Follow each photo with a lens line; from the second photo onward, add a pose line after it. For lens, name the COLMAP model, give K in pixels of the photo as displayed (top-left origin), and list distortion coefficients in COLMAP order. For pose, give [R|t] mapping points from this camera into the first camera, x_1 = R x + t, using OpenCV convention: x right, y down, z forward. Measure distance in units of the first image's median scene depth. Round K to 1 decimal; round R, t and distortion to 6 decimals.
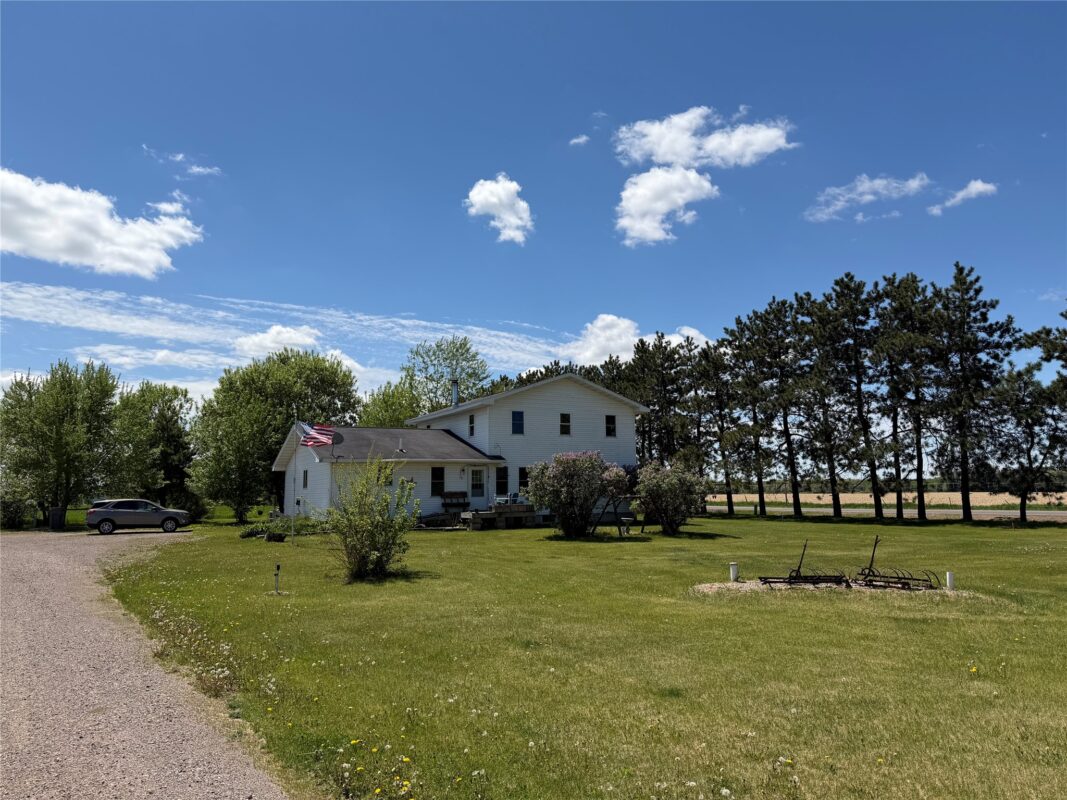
lens RADIAL K [[730.9, 0, 533.0], [0, 730.9, 398.9], [0, 0, 1]] dist [0.036123, -0.027530]
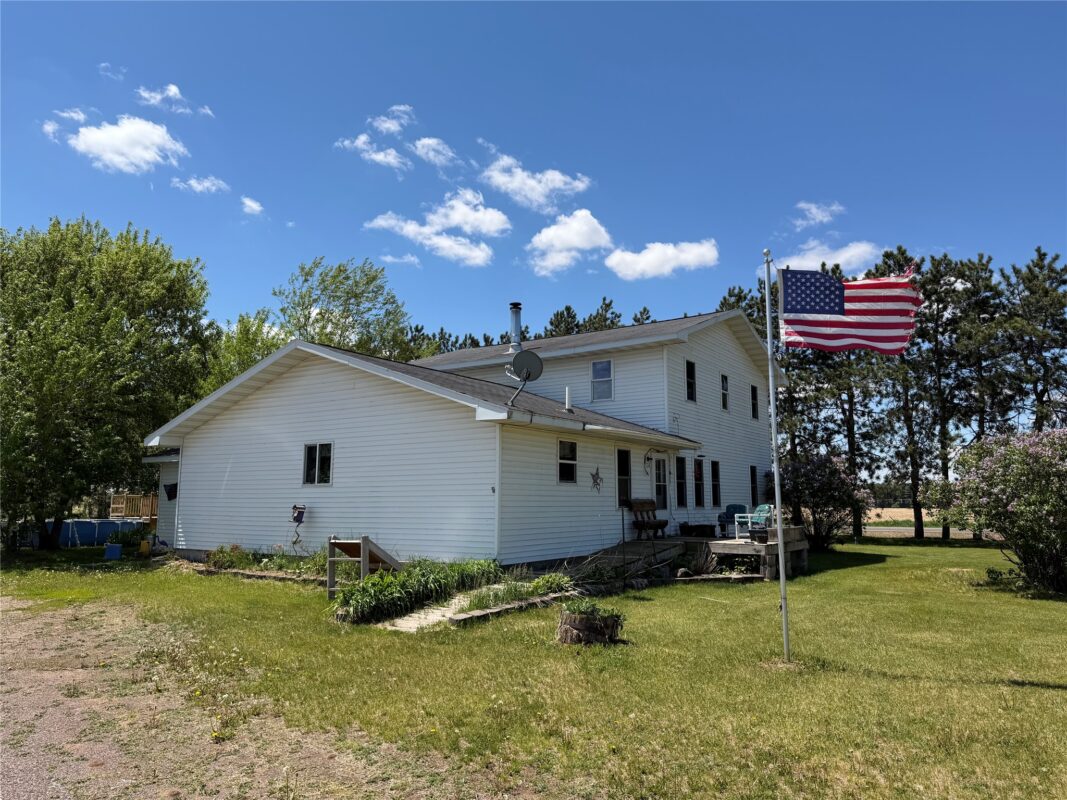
lens RADIAL K [[730.9, 0, 533.9], [0, 730.9, 400.2], [0, 0, 1]] dist [0.036123, -0.027530]
pose [[0.893223, 0.075466, 0.443235, -0.339655], [-0.069641, 0.997138, -0.029432, 0.064566], [-0.444188, -0.004578, 0.895922, 0.476161]]
